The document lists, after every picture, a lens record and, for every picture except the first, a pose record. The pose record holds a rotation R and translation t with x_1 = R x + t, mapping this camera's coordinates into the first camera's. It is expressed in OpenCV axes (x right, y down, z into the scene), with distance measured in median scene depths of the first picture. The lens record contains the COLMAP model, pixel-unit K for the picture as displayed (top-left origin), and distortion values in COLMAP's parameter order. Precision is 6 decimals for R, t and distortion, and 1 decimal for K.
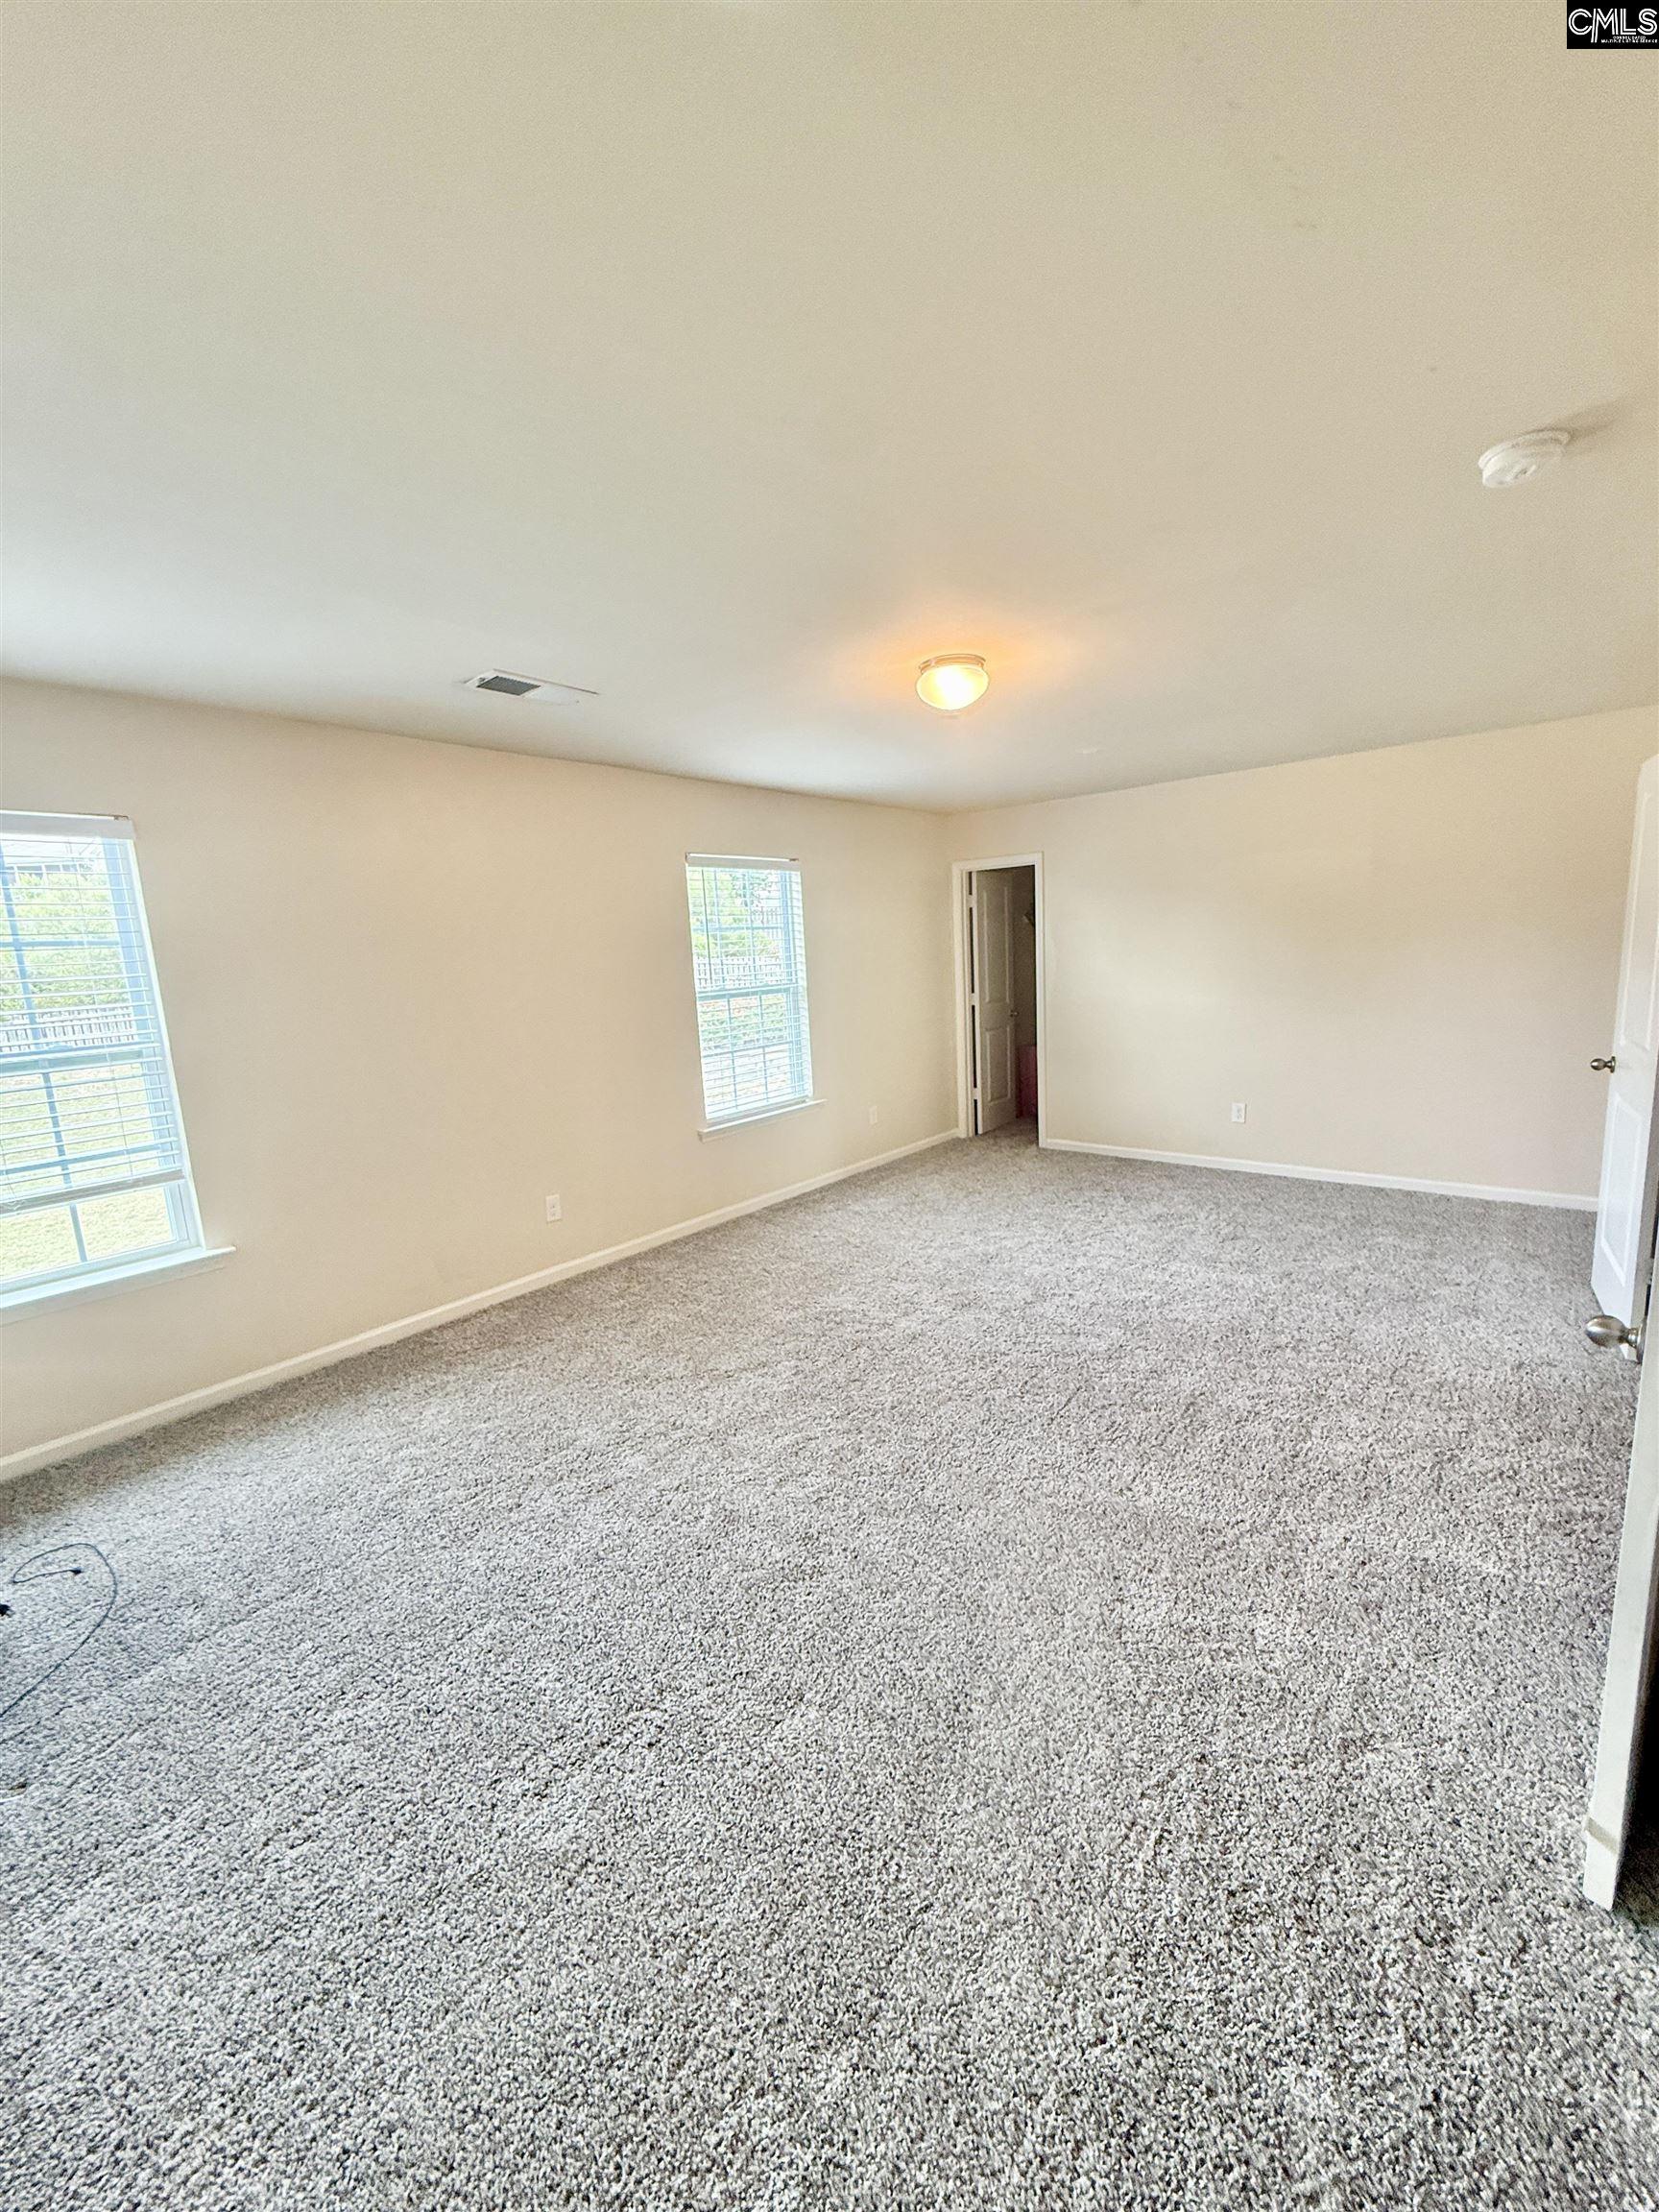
lens RADIAL K [[889.9, 0, 838.8], [0, 889.9, 1115.6], [0, 0, 1]] dist [-0.000323, -0.000063]
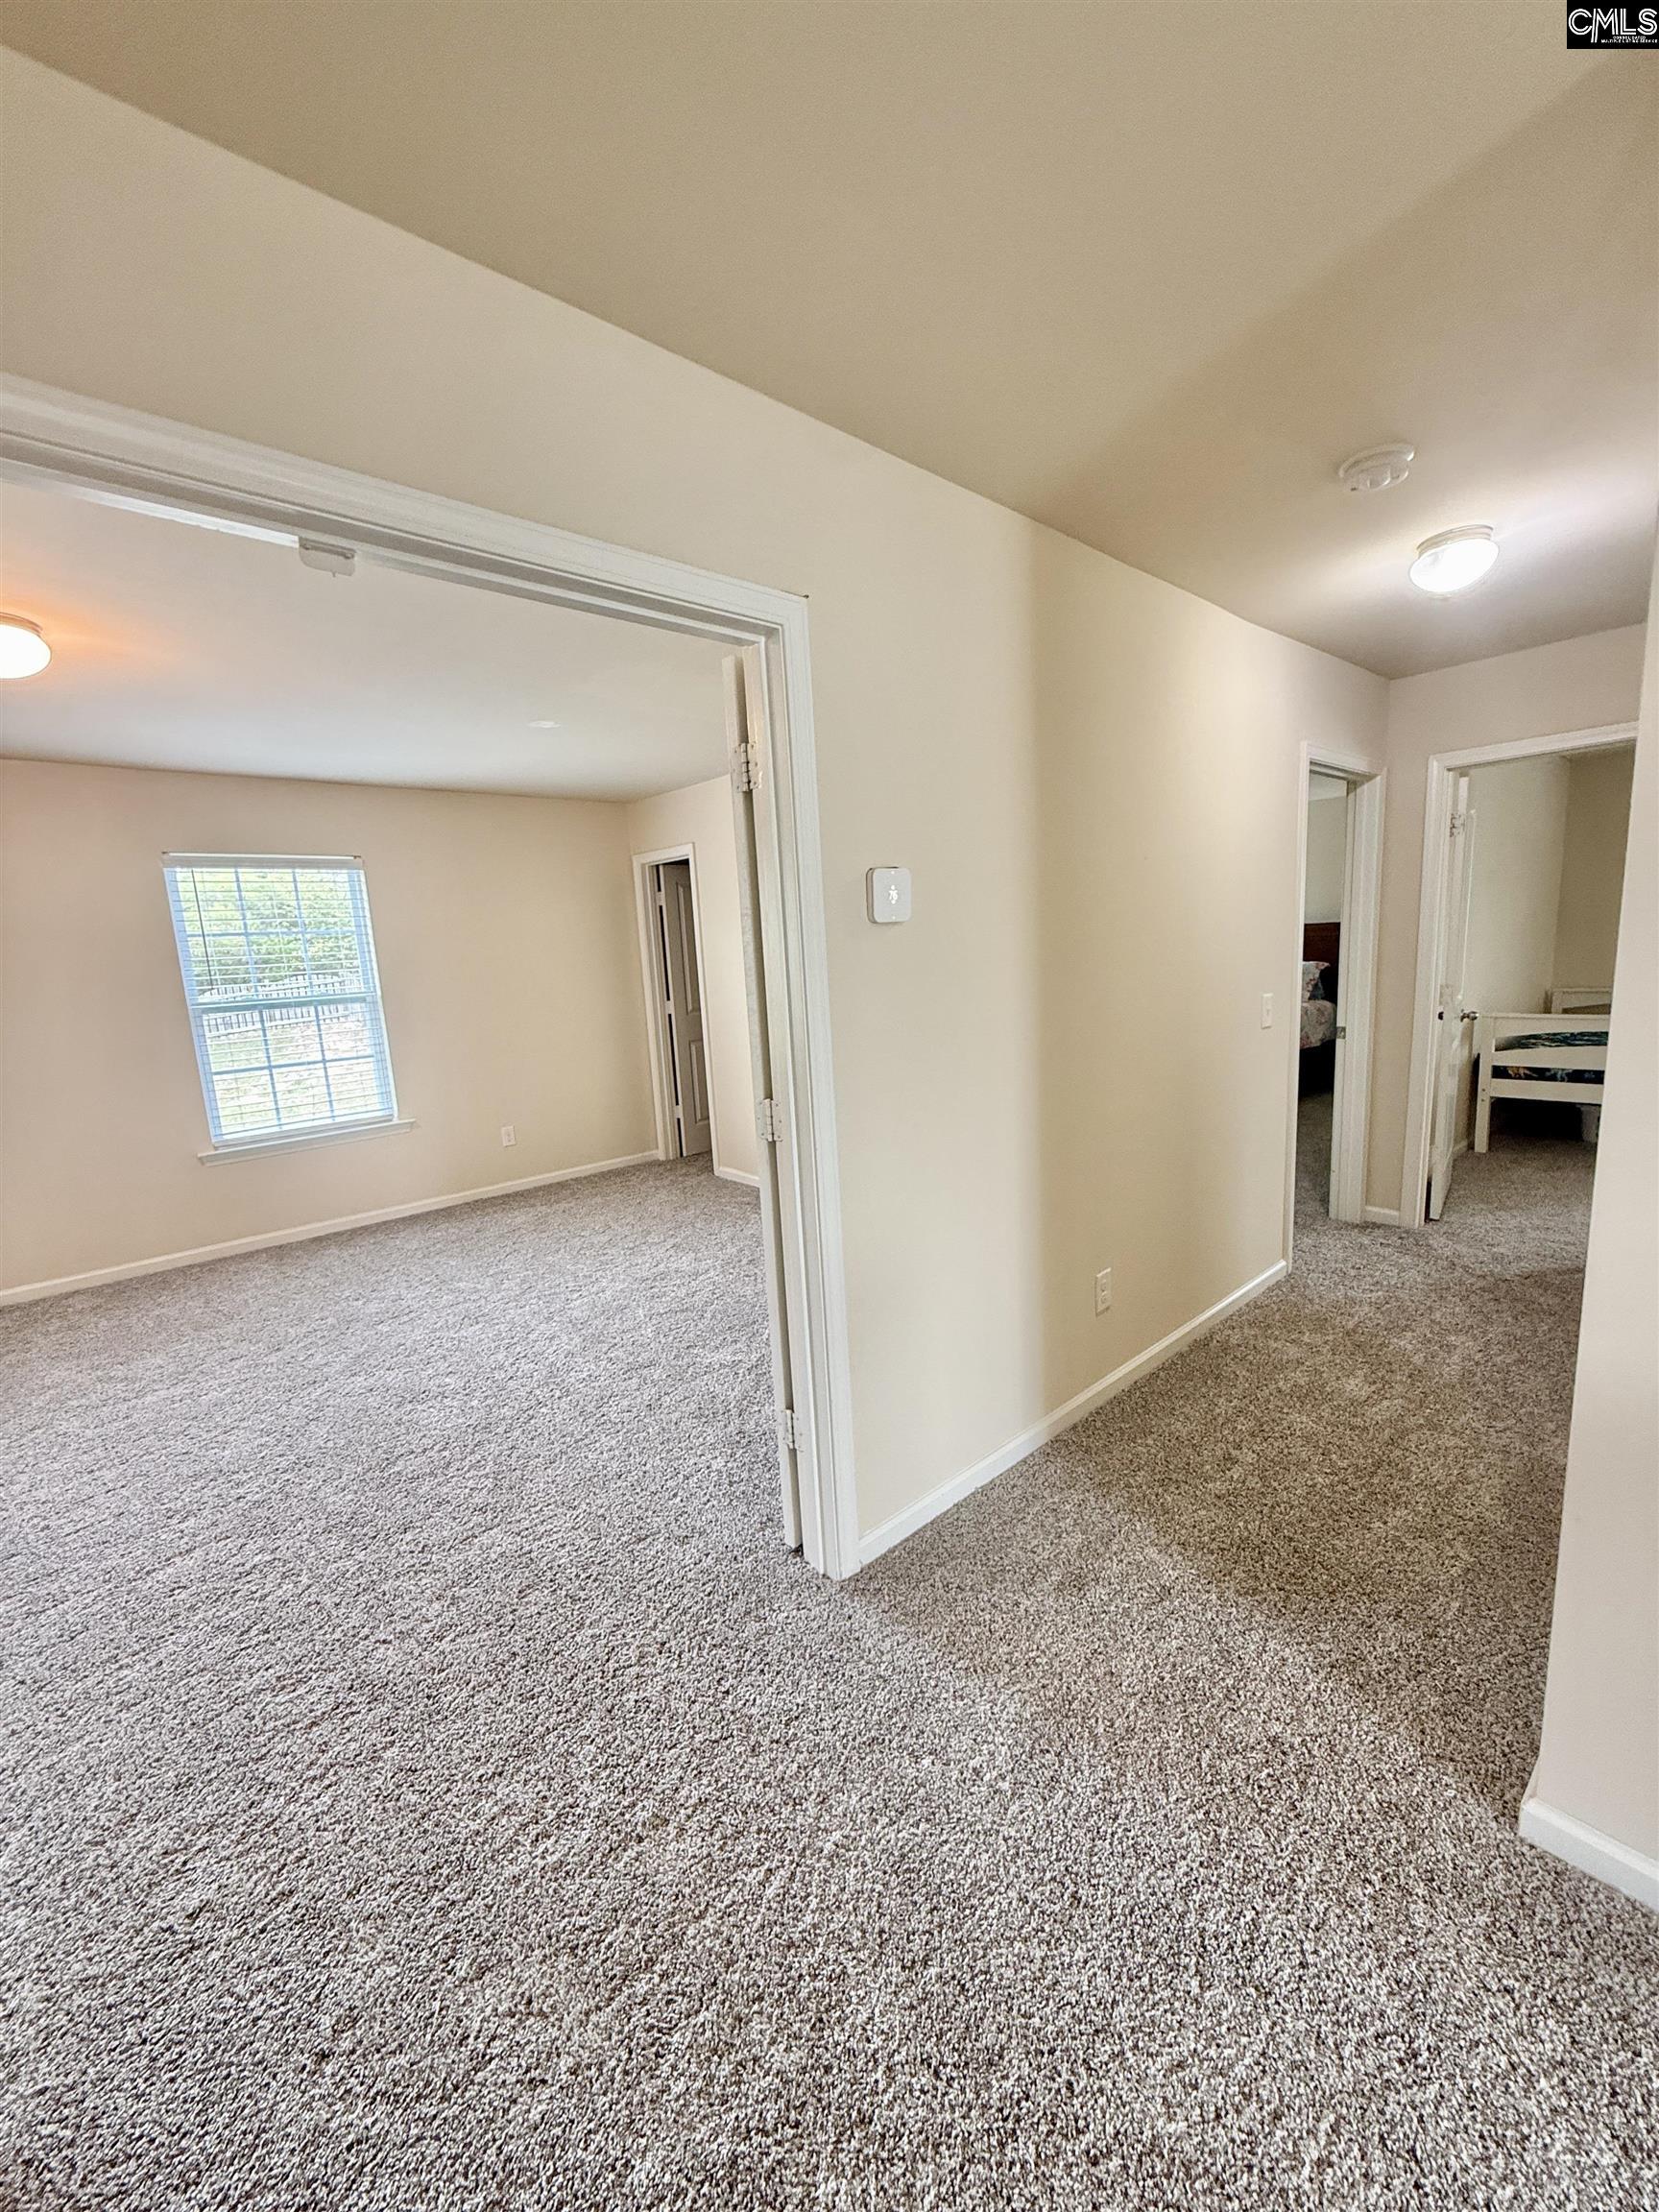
lens RADIAL K [[877.9, 0, 829.5], [0, 877.9, 1106.0], [0, 0, 1]] dist [-0.024333, 0.000014]
pose [[0.989170, 0.019994, -0.145409, 0.607577], [-0.020919, 0.999769, -0.004834, -0.041111], [0.145279, 0.007823, 0.989360, 0.204465]]
